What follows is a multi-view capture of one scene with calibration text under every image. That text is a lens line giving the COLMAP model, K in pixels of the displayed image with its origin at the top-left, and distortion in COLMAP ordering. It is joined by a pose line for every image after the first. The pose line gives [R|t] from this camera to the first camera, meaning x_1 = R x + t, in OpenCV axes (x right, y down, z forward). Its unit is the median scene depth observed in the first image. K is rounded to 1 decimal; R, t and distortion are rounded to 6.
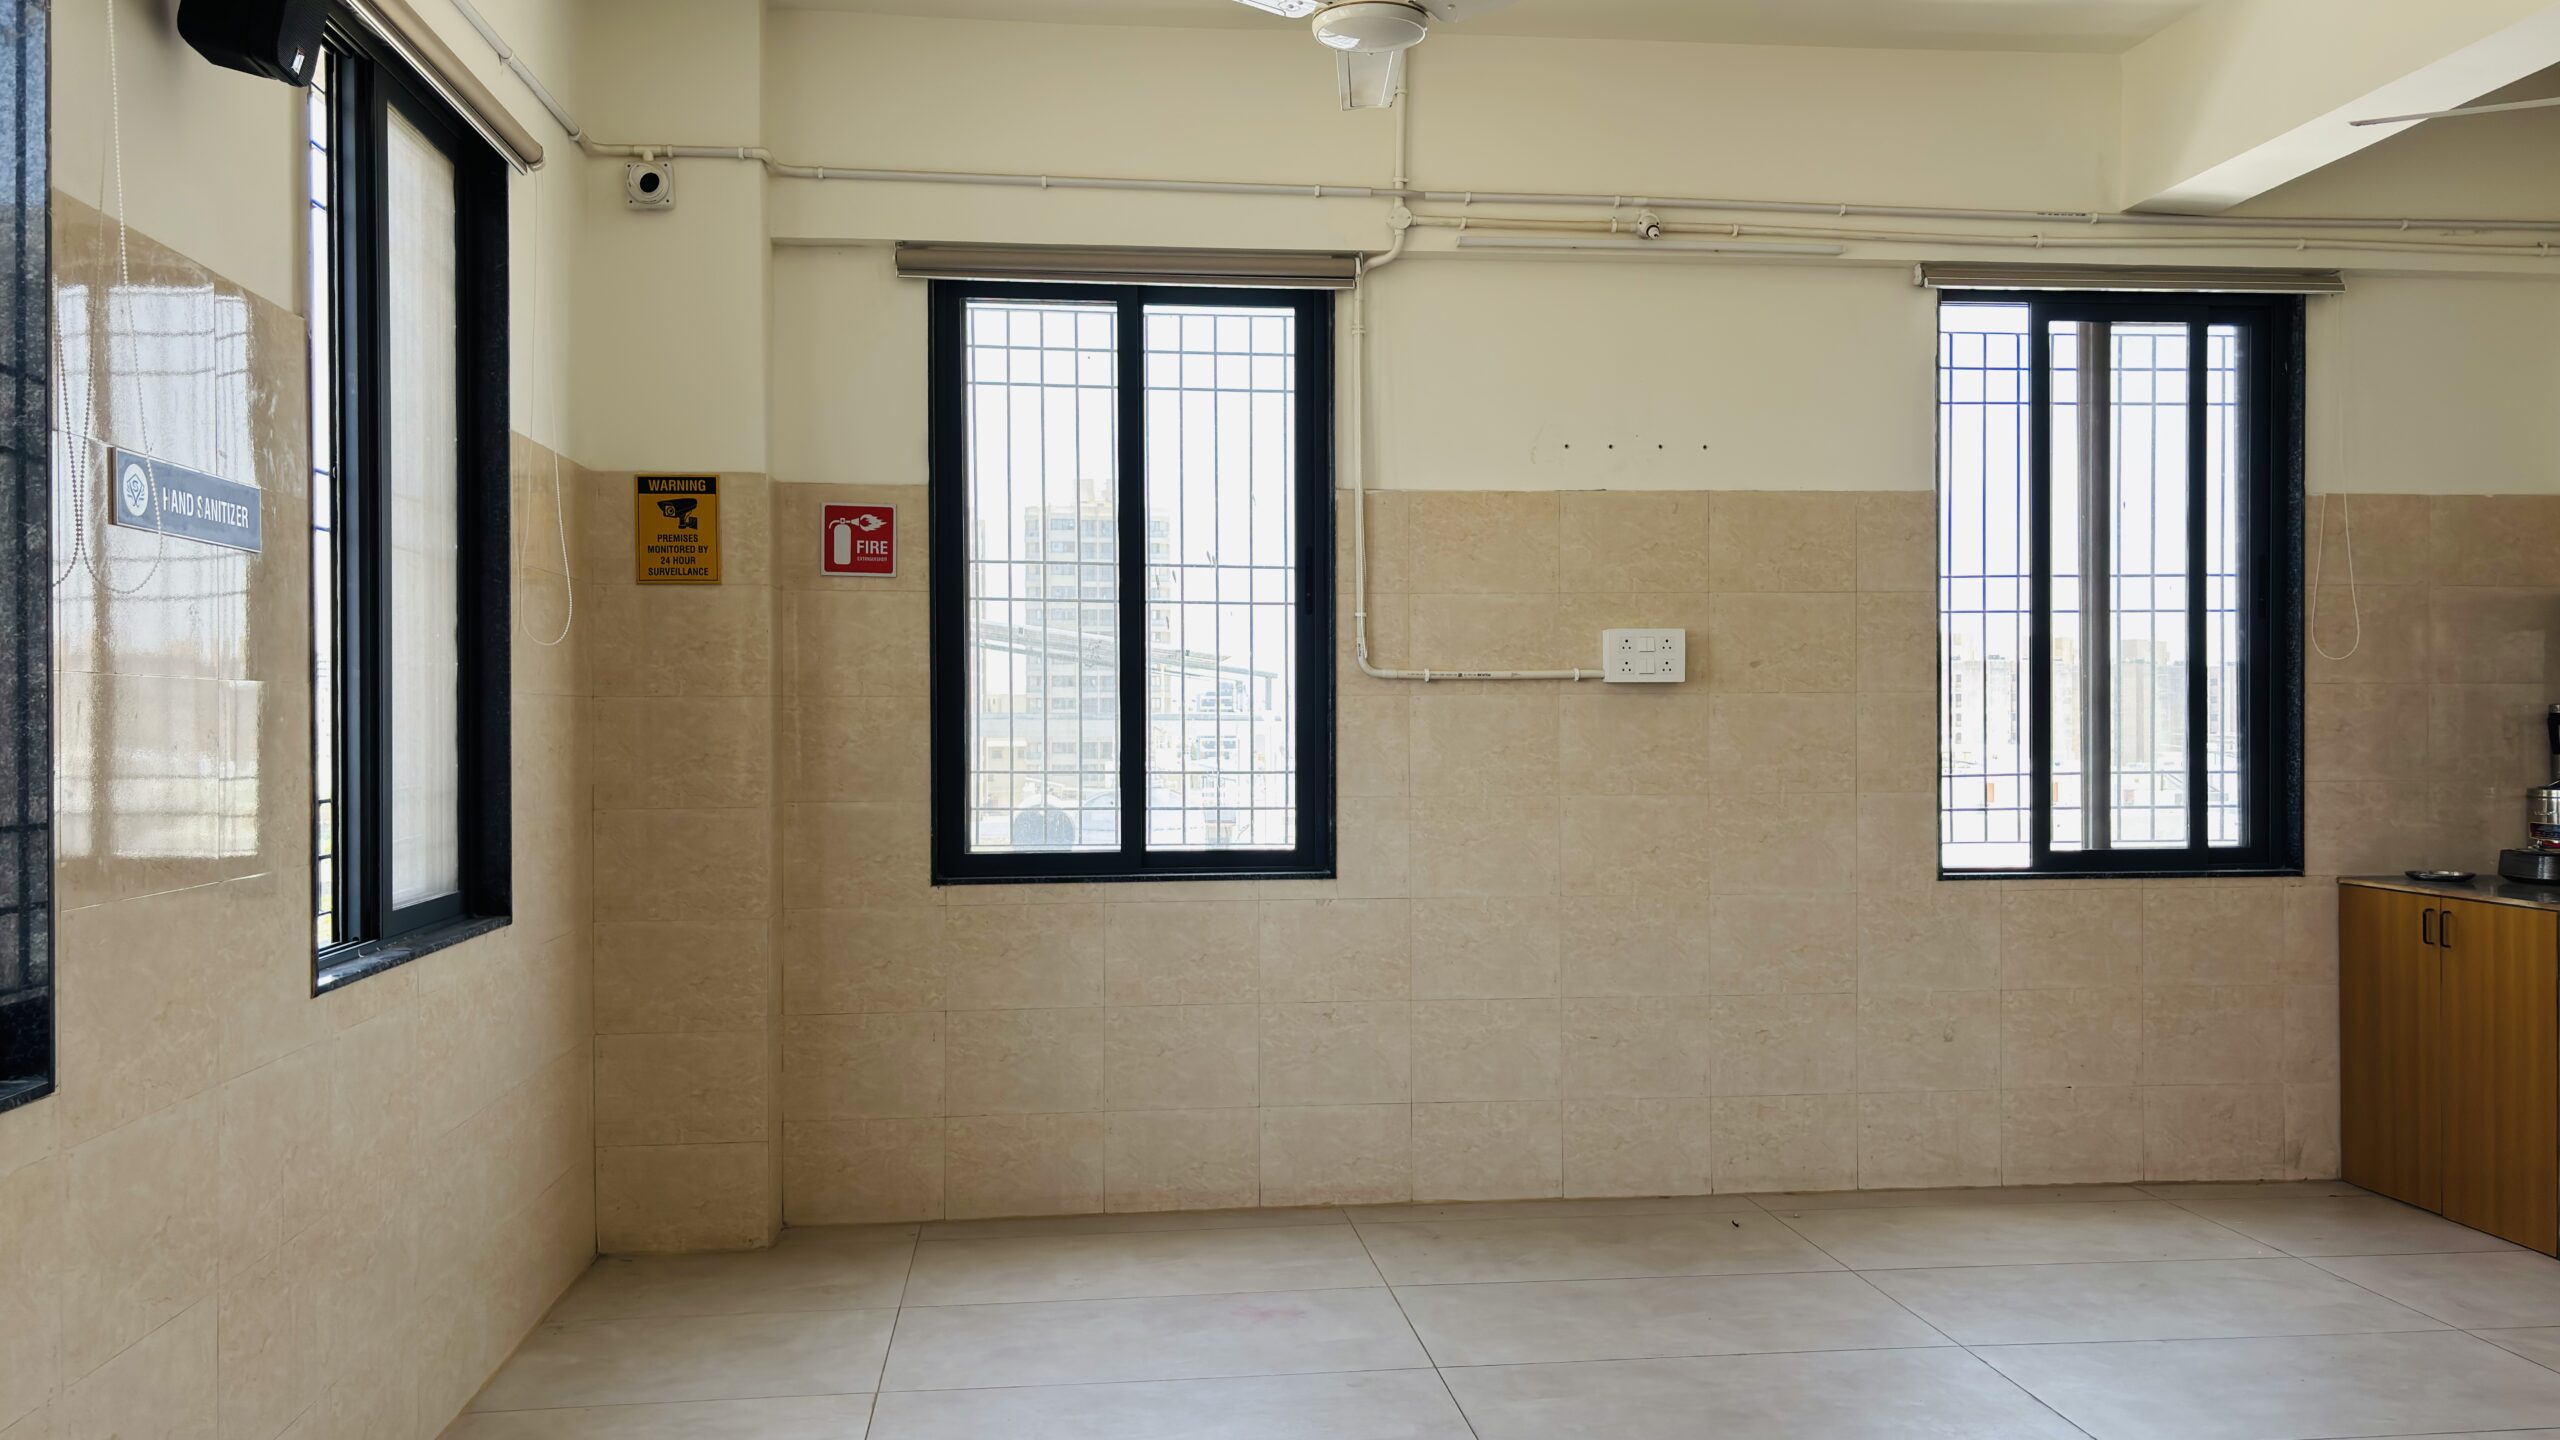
lens RADIAL K [[1931.1, 0, 1271.1], [0, 1931.1, 723.4], [0, 0, 1]] dist [0.018417, -0.002905]
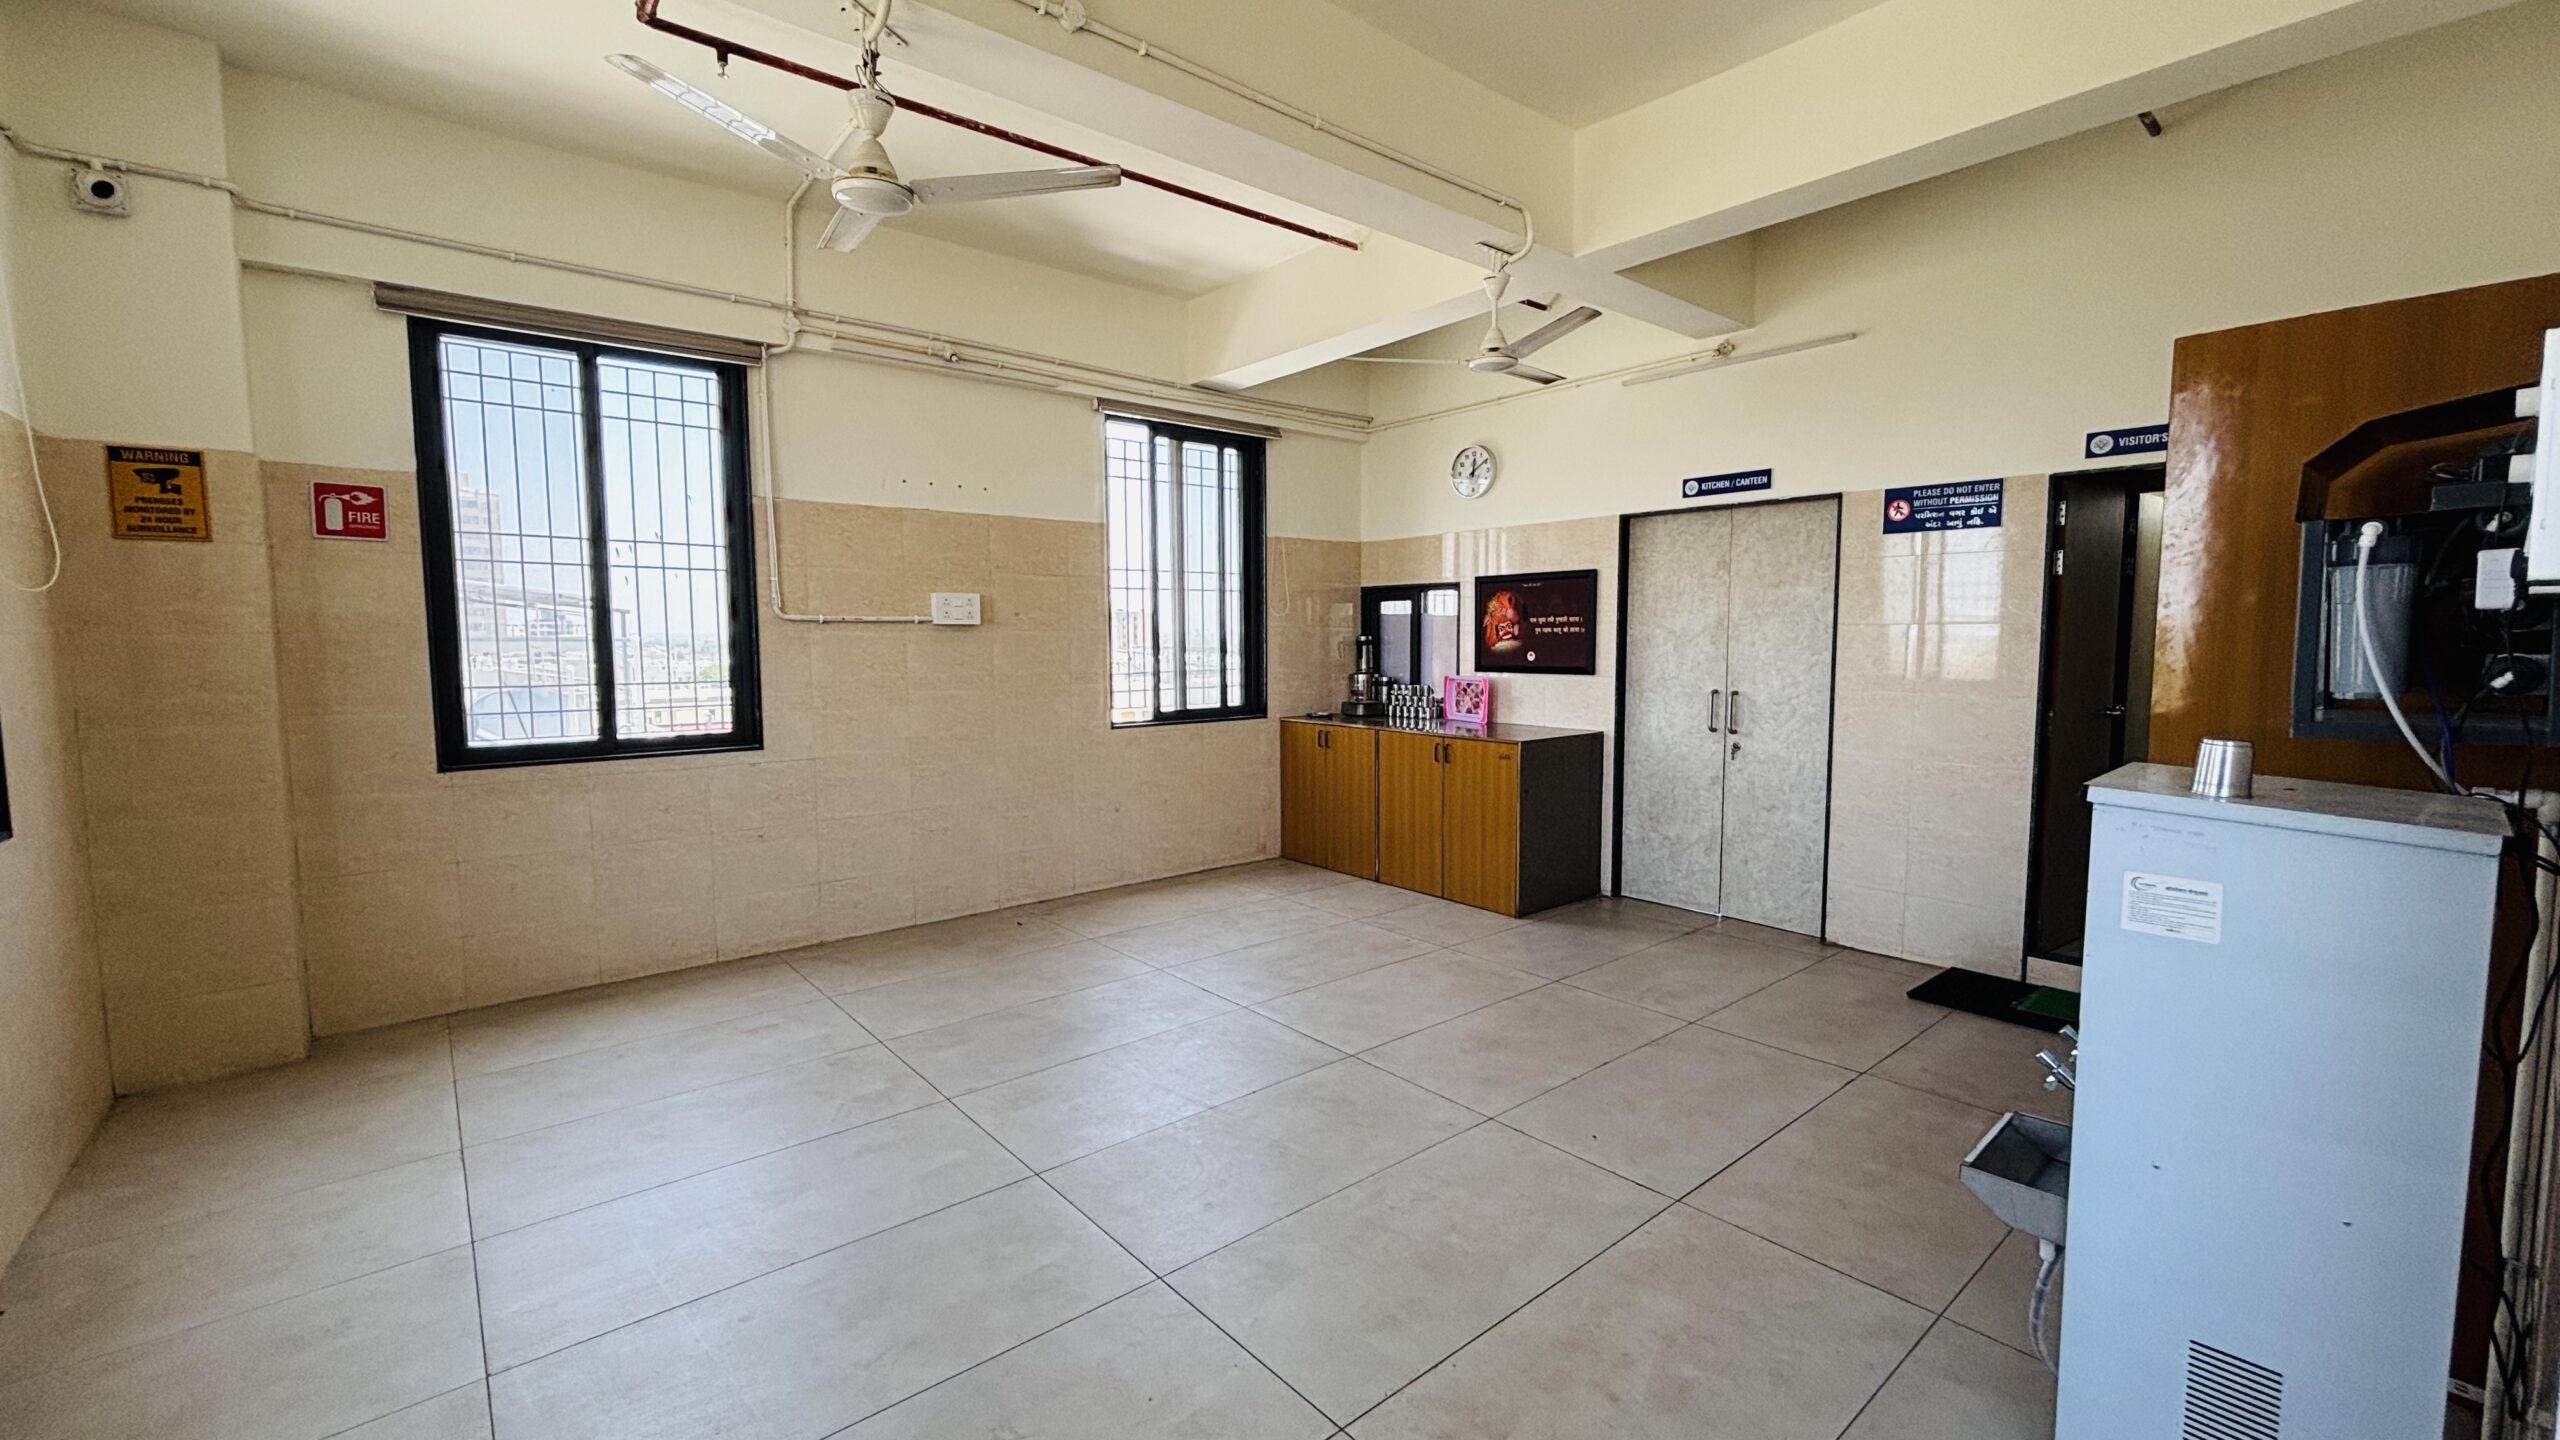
lens RADIAL K [[1029.2, 0, 1276.8], [0, 1029.2, 715.3], [0, 0, 1]] dist [0.003001, -0.003332]
pose [[0.832408, -0.043897, 0.552422, -0.083676], [0.003310, 0.997234, 0.074255, -0.007950], [-0.554153, -0.059982, 0.830251, 0.075510]]
